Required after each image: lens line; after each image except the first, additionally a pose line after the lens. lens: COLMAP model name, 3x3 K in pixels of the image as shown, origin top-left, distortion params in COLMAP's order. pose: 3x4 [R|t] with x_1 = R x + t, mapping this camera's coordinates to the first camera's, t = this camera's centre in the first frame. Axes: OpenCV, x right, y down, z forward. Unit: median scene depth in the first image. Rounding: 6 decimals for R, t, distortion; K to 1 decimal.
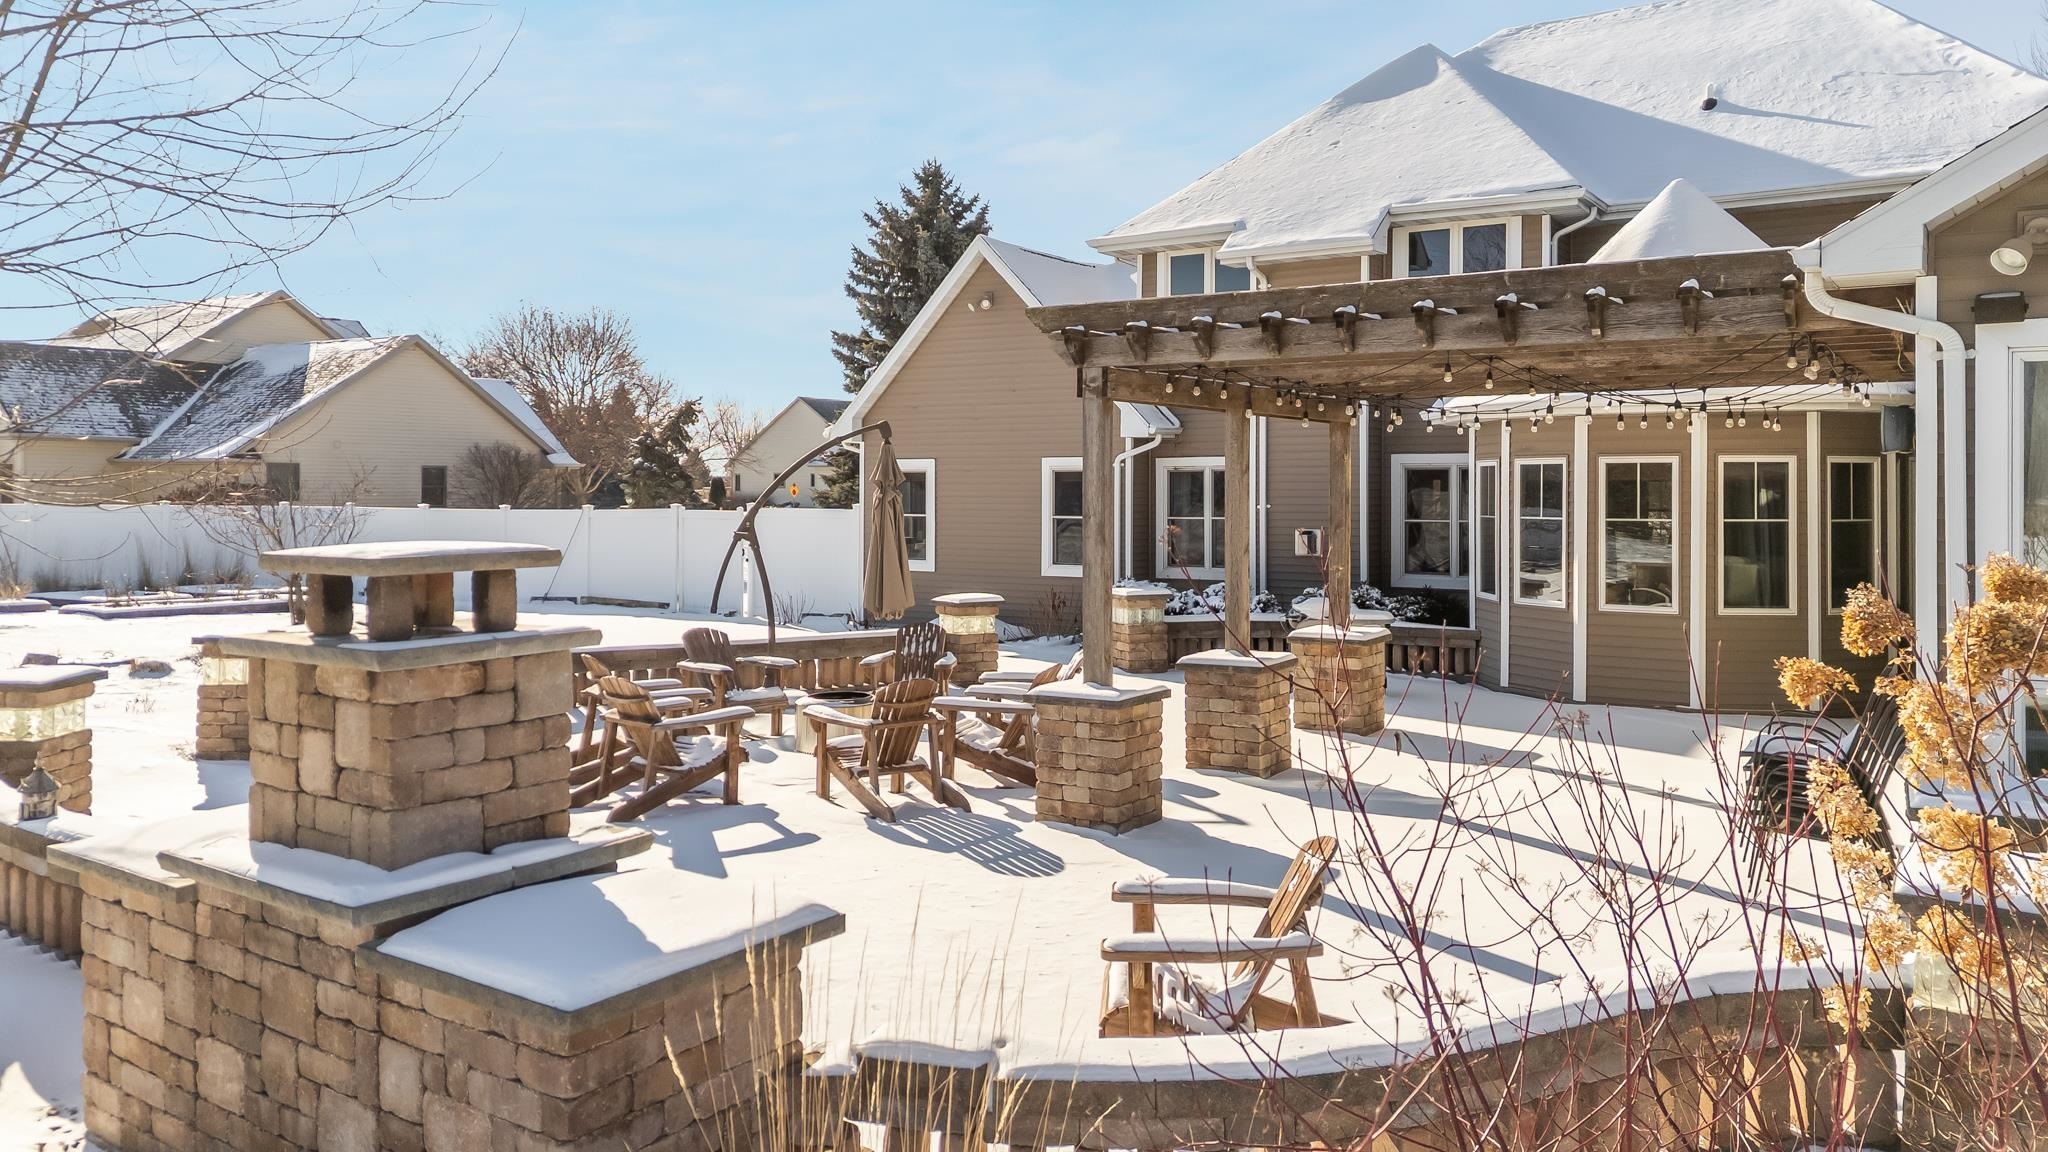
lens RADIAL K [[1511.7, 0, 1038.0], [0, 1511.7, 462.7], [0, 0, 1]] dist [0.098507, -0.107538]
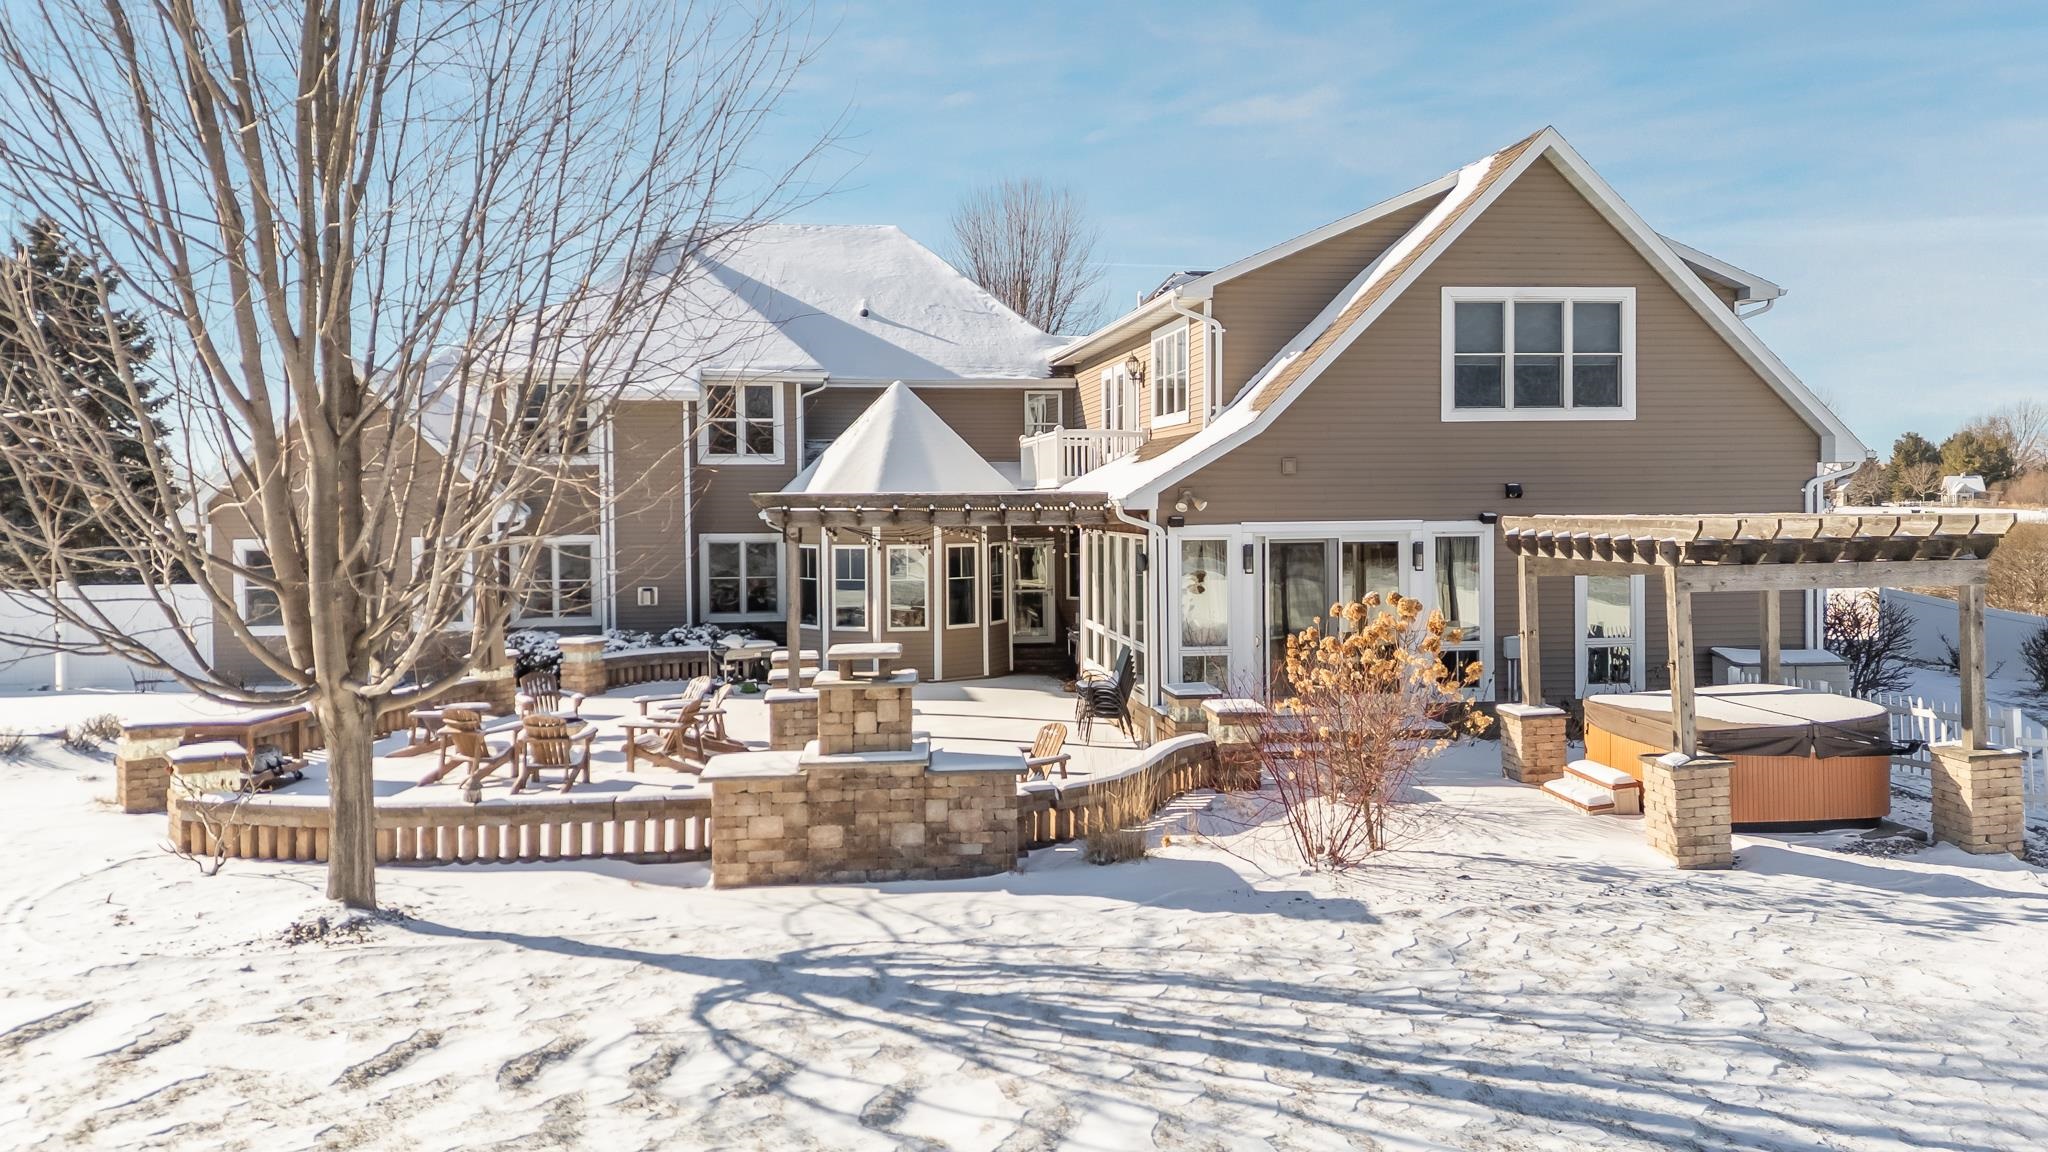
lens RADIAL K [[1533.7, 0, 1004.8], [0, 1533.7, 538.1], [0, 0, 1]] dist [0.121334, -0.098484]
pose [[0.757324, -0.029294, 0.652382, -0.550603], [-0.000421, 0.998971, 0.045346, -0.074429], [-0.653039, -0.034616, 0.756533, -0.353159]]
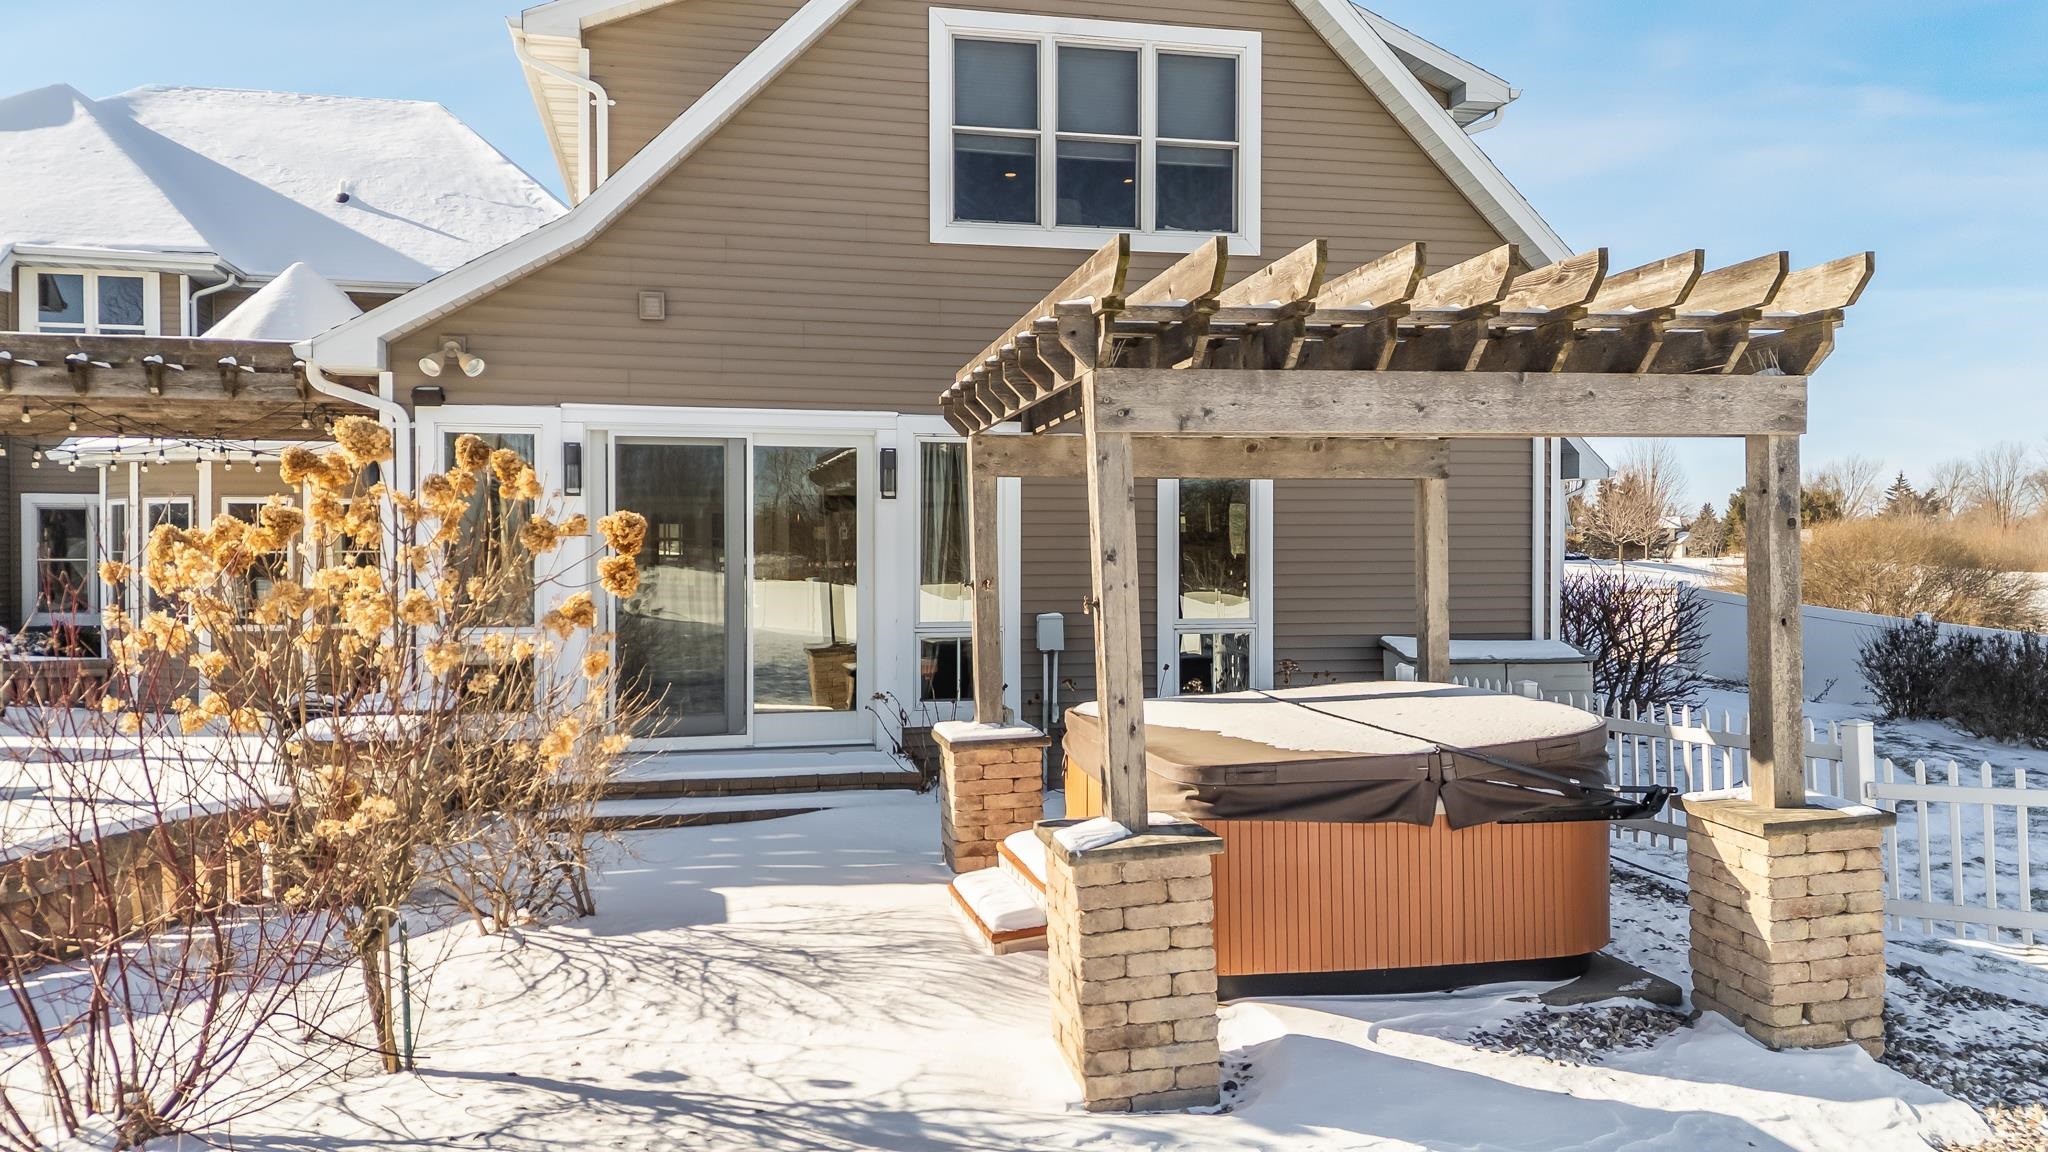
lens RADIAL K [[1484.2, 0, 1019.5], [0, 1484.2, 569.3], [0, 0, 1]] dist [0.108082, -0.096835]
pose [[0.709298, -0.010986, 0.704823, -0.010553], [-0.012165, 0.999539, 0.027822, 0.009098], [-0.704804, -0.028308, 0.708837, -0.188314]]
